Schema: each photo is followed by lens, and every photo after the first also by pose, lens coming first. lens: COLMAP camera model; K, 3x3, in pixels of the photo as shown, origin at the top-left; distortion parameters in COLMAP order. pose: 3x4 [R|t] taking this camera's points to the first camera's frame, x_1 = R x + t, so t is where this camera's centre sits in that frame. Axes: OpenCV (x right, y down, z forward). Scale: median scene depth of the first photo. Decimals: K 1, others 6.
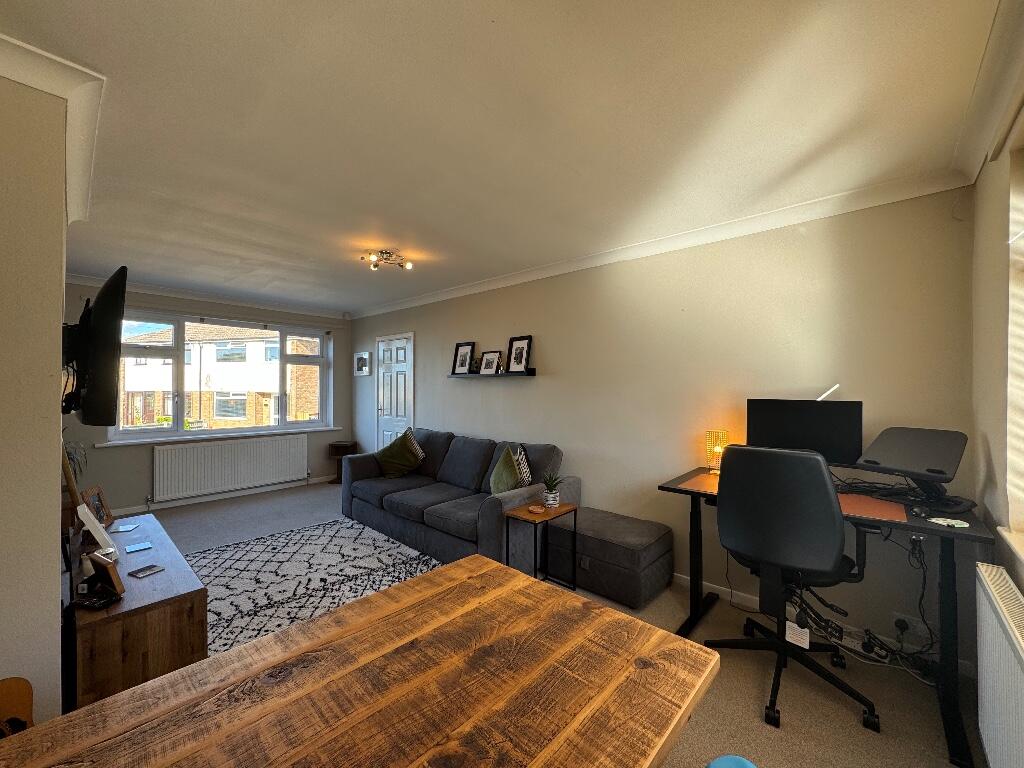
lens RADIAL K [[408.5, 0, 512.1], [0, 408.5, 382.9], [0, 0, 1]] dist [0.004169, 0.000319]
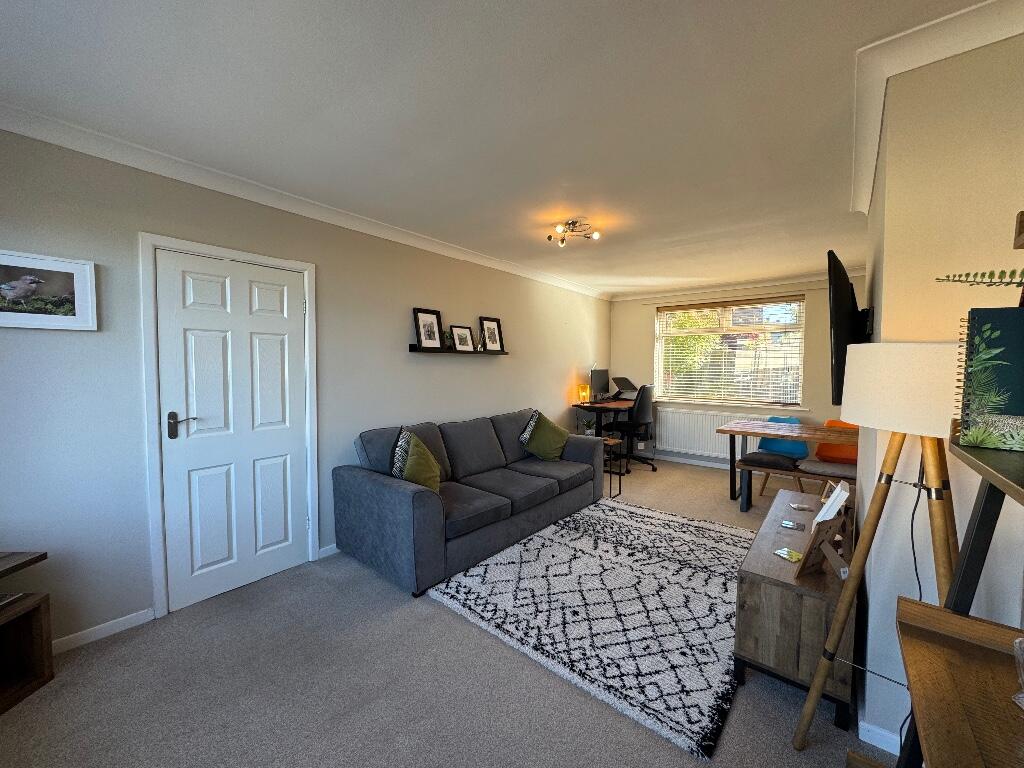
lens RADIAL K [[408.5, 0, 511.8], [0, 408.5, 384.4], [0, 0, 1]] dist [0.004169, 0.000319]
pose [[-0.059248, -0.046081, 0.997179, -1.086548], [-0.001027, 0.998936, 0.046101, 0.012471], [-0.998243, 0.001707, -0.059232, 1.027262]]
